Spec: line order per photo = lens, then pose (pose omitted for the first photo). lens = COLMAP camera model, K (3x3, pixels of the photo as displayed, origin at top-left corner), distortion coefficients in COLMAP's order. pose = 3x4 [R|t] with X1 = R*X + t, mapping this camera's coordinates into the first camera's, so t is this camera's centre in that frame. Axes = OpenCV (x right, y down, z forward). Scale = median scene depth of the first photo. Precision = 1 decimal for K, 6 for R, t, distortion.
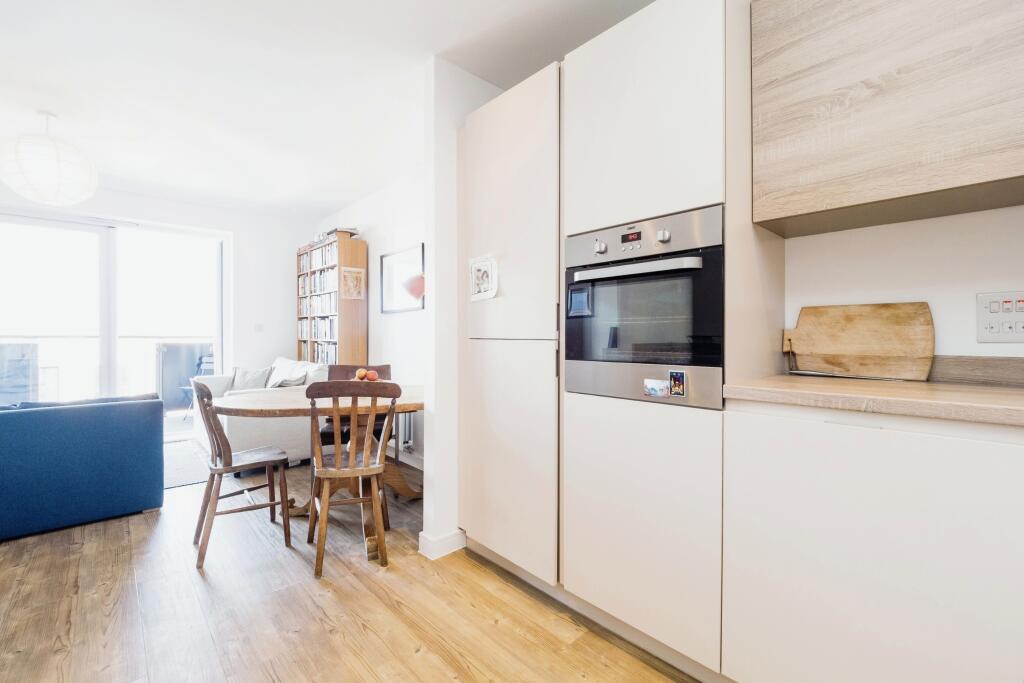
lens RADIAL K [[440.8, 0, 512.6], [0, 440.8, 341.0], [0, 0, 1]] dist [-0.007848, 0.000284]
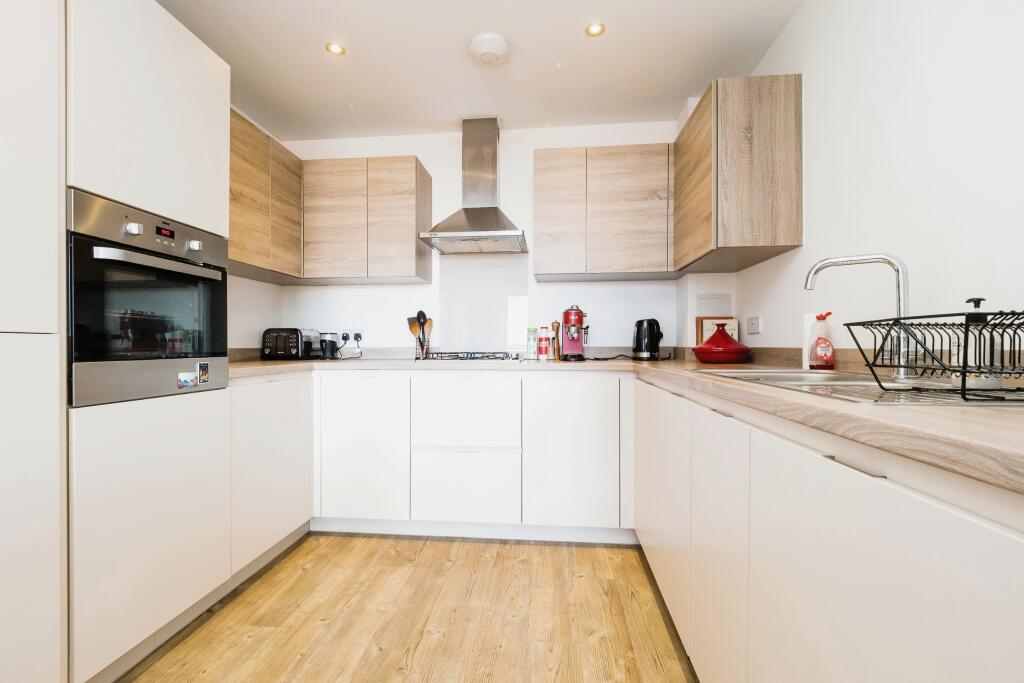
lens RADIAL K [[440.8, 0, 508.8], [0, 440.8, 346.7], [0, 0, 1]] dist [-0.007848, 0.000284]
pose [[-0.652229, -0.003028, 0.758016, -0.348637], [0.008926, 0.999892, 0.011674, 0.006390], [-0.757970, 0.014380, -0.652131, 0.372488]]
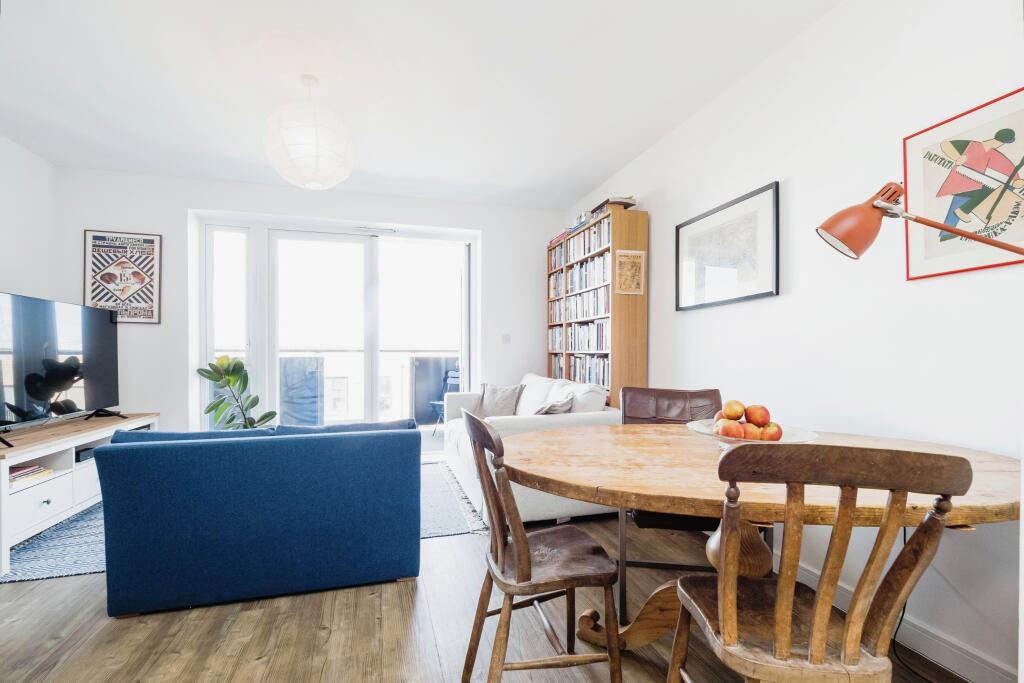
lens RADIAL K [[440.8, 0, 504.0], [0, 440.8, 354.9], [0, 0, 1]] dist [-0.007848, 0.000284]
pose [[0.891657, -0.002051, -0.452706, -0.223912], [-0.001024, 0.999978, -0.006547, 0.009154], [0.452710, 0.006301, 0.891636, 0.268426]]
